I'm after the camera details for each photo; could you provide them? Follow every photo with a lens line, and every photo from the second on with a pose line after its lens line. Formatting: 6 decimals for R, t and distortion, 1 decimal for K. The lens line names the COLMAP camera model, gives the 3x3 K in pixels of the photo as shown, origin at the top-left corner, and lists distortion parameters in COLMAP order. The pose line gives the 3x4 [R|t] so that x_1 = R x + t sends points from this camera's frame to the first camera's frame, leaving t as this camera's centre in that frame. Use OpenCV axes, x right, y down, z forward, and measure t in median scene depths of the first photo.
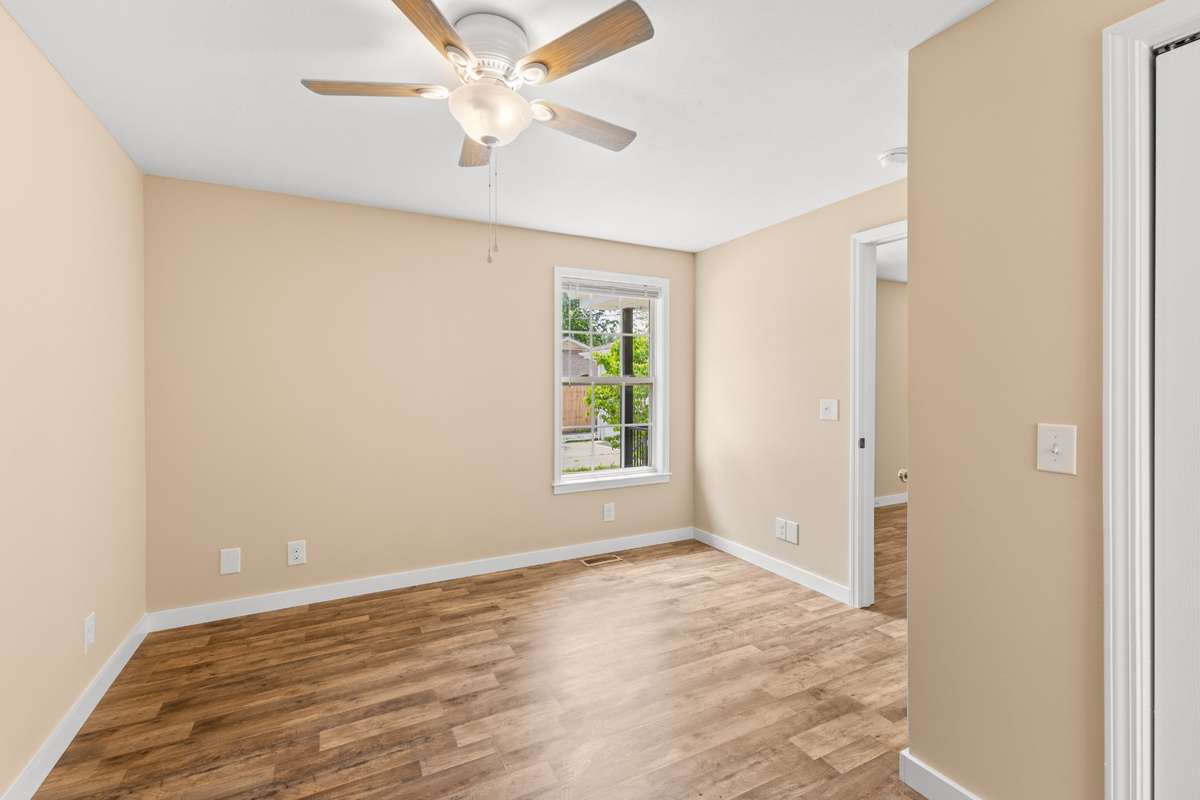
lens RADIAL K [[525.5, 0, 601.2], [0, 525.5, 390.8], [0, 0, 1]] dist [0.001284, 0.000047]
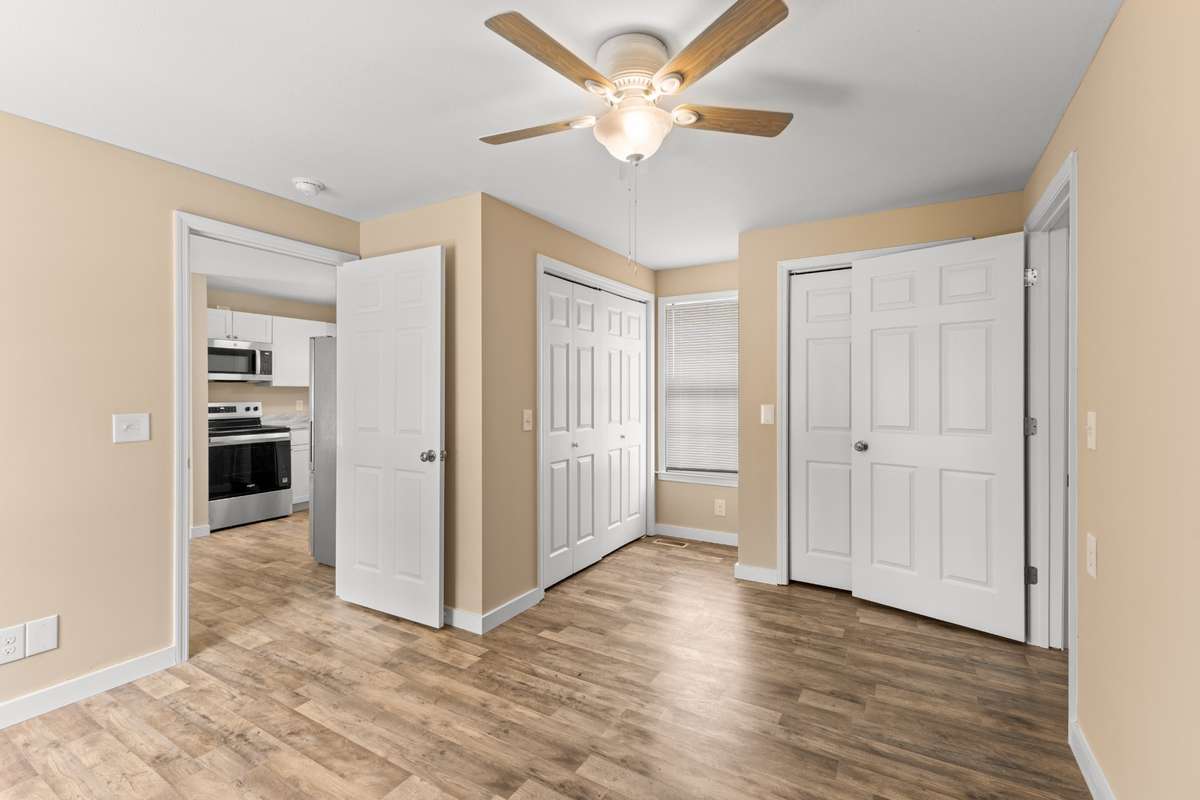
lens RADIAL K [[525.5, 0, 601.9], [0, 525.5, 393.2], [0, 0, 1]] dist [0.001284, 0.000047]
pose [[-0.526626, -0.006938, 0.850069, -0.642950], [0.011118, 0.999825, 0.015048, -0.022614], [-0.850025, 0.017376, -0.526456, 0.967061]]
